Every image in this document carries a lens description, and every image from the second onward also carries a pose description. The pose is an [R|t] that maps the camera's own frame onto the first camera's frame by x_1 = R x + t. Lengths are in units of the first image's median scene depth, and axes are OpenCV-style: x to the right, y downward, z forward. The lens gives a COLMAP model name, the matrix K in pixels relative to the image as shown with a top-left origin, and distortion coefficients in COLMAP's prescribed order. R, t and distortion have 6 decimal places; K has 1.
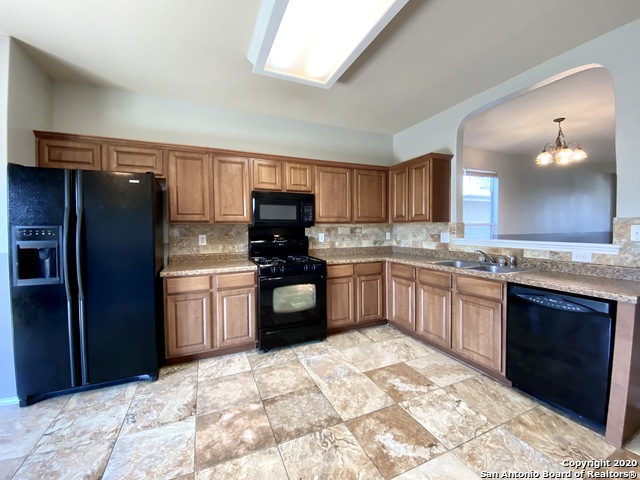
lens RADIAL K [[261.2, 0, 317.4], [0, 261.2, 236.8], [0, 0, 1]] dist [0.033681, -0.026744]
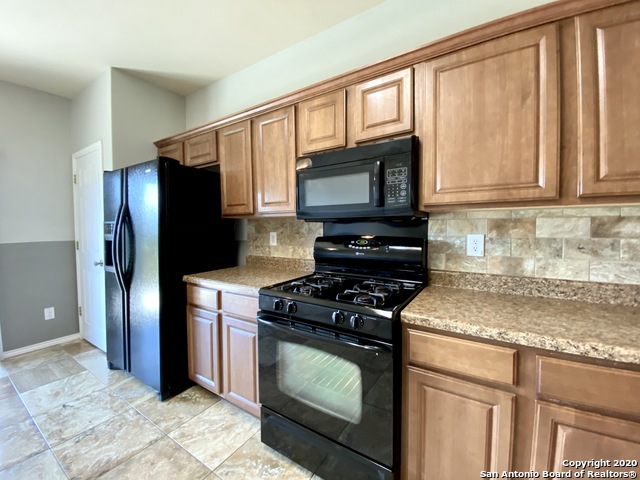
lens RADIAL K [[261.2, 0, 317.4], [0, 261.2, 236.8], [0, 0, 1]] dist [0.033681, -0.026744]
pose [[0.548977, 0.038436, -0.834953, 0.256787], [-0.021516, 0.999261, 0.031854, -0.019661], [0.835560, 0.000478, 0.549398, 0.678029]]
